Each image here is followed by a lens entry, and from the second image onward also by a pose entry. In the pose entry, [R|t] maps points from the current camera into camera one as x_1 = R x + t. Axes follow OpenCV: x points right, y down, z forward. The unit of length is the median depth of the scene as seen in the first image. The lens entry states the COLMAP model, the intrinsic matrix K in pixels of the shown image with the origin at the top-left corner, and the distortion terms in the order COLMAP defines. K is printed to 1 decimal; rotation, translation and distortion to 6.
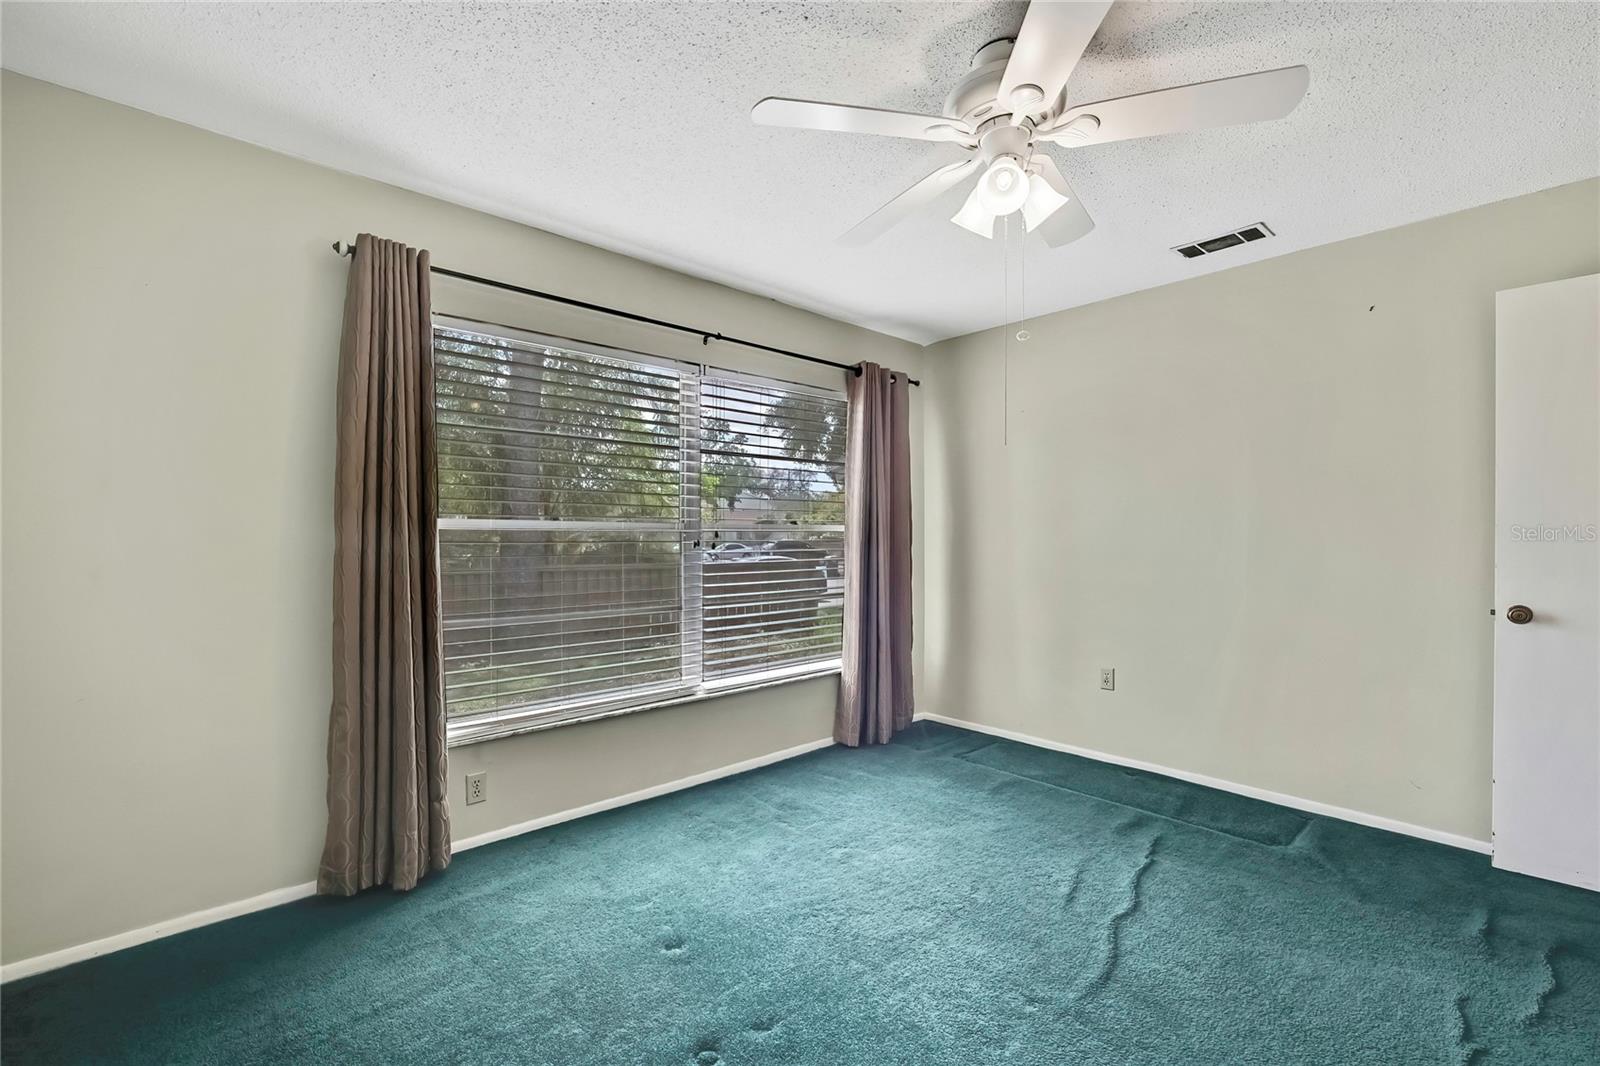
lens RADIAL K [[692.8, 0, 801.0], [0, 692.8, 548.8], [0, 0, 1]] dist [-0.000435, 0.000033]
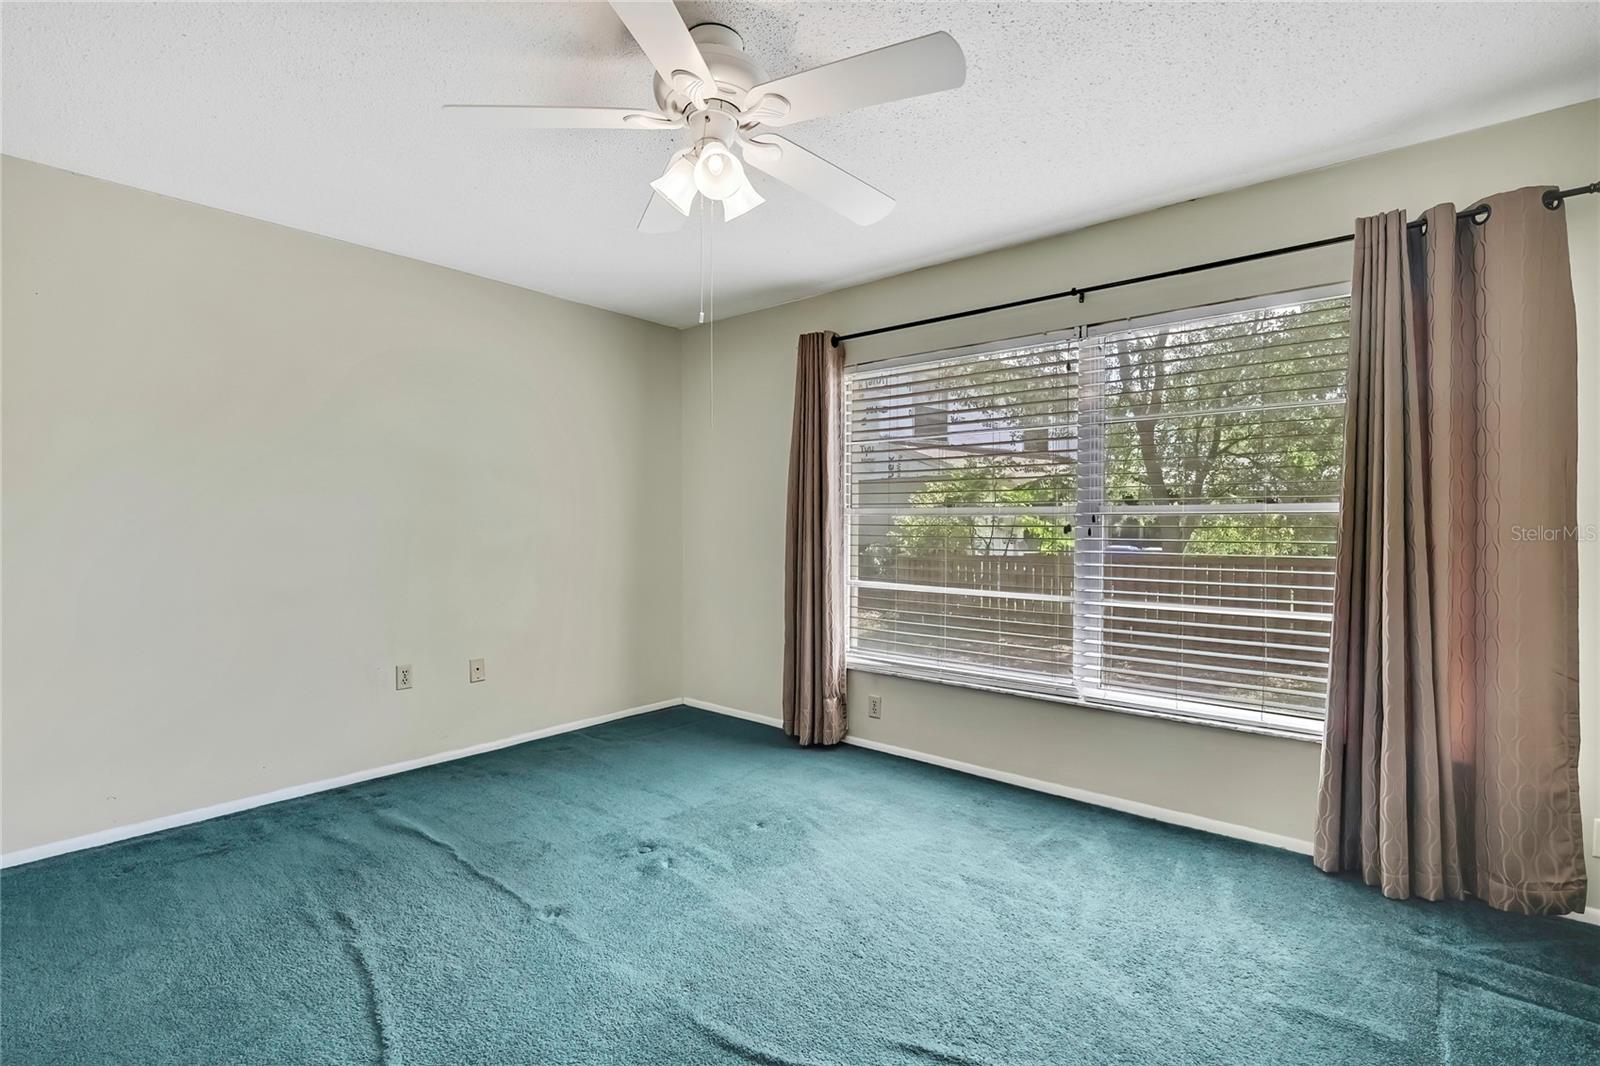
lens RADIAL K [[703.9, 0, 800.0], [0, 703.9, 533.0], [0, 0, 1]] dist [0.000091, -0.000057]
pose [[0.137501, 0.012668, -0.990421, 0.804587], [-0.016607, 0.999807, 0.010482, -0.006885], [0.990362, 0.015007, 0.137684, 0.603401]]
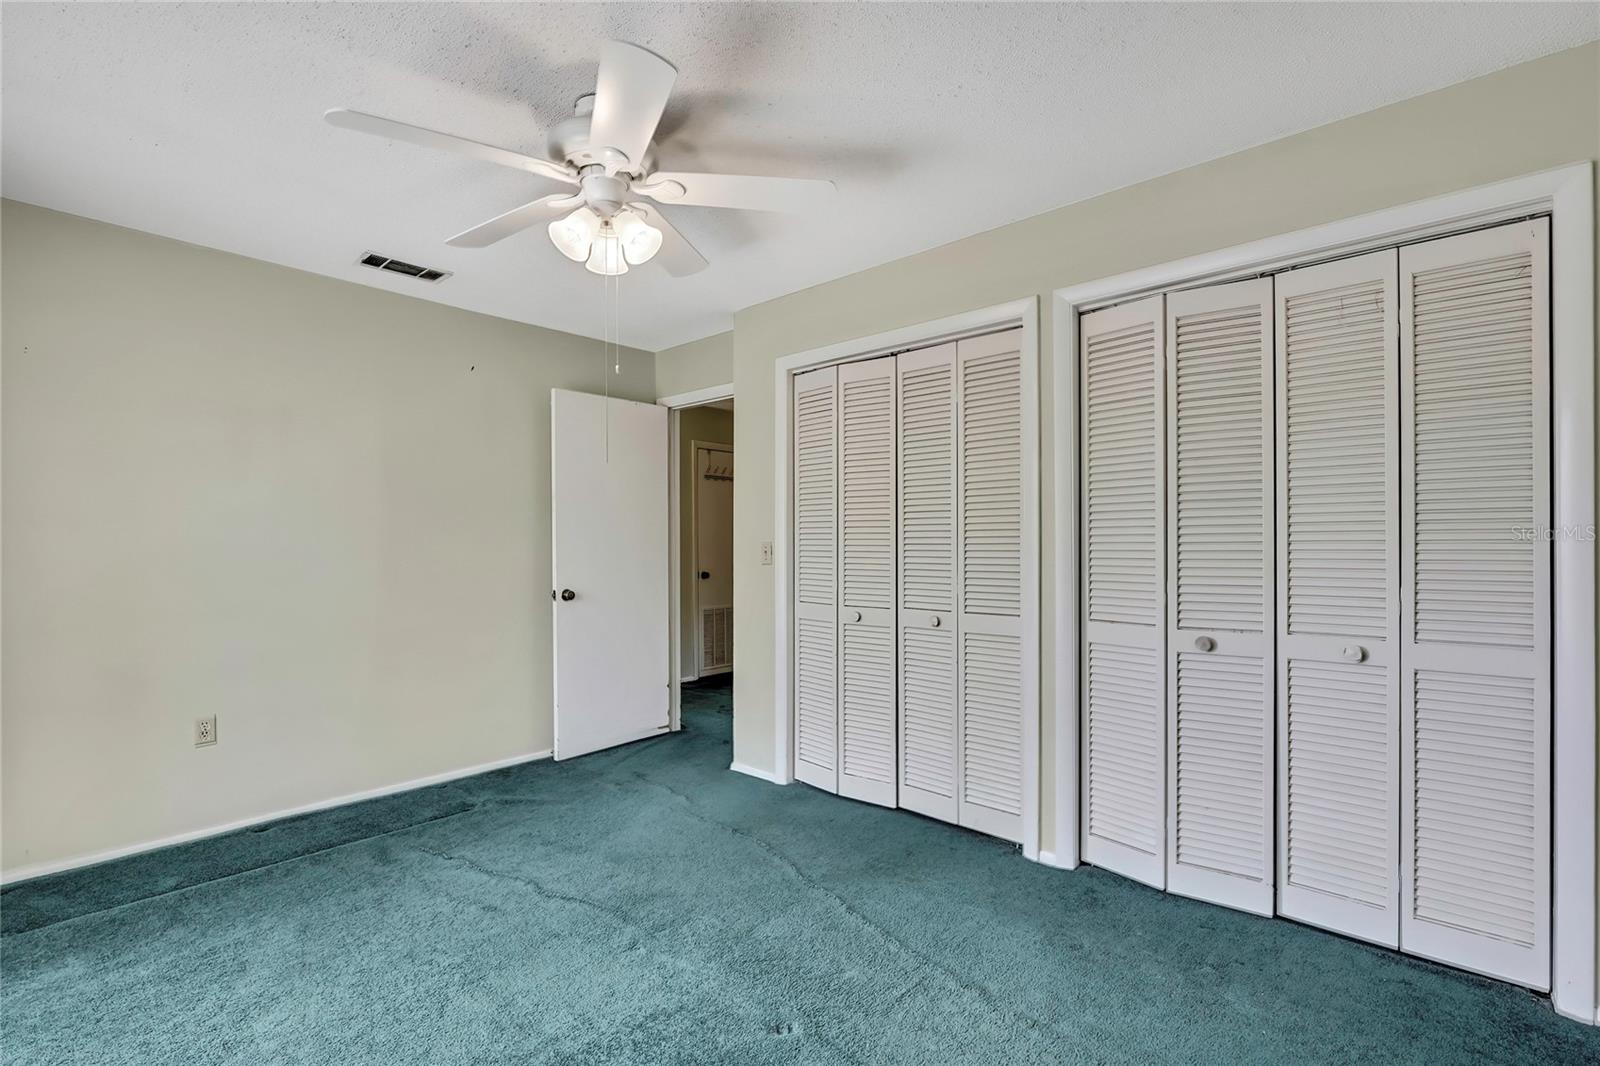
lens RADIAL K [[733.6, 0, 803.7], [0, 733.6, 552.5], [0, 0, 1]] dist [-0.001889, -0.000423]
pose [[-0.112888, -0.008594, 0.993571, -0.541620], [0.022367, 0.999687, 0.011189, -0.007648], [-0.993356, 0.023486, -0.112660, 0.501585]]
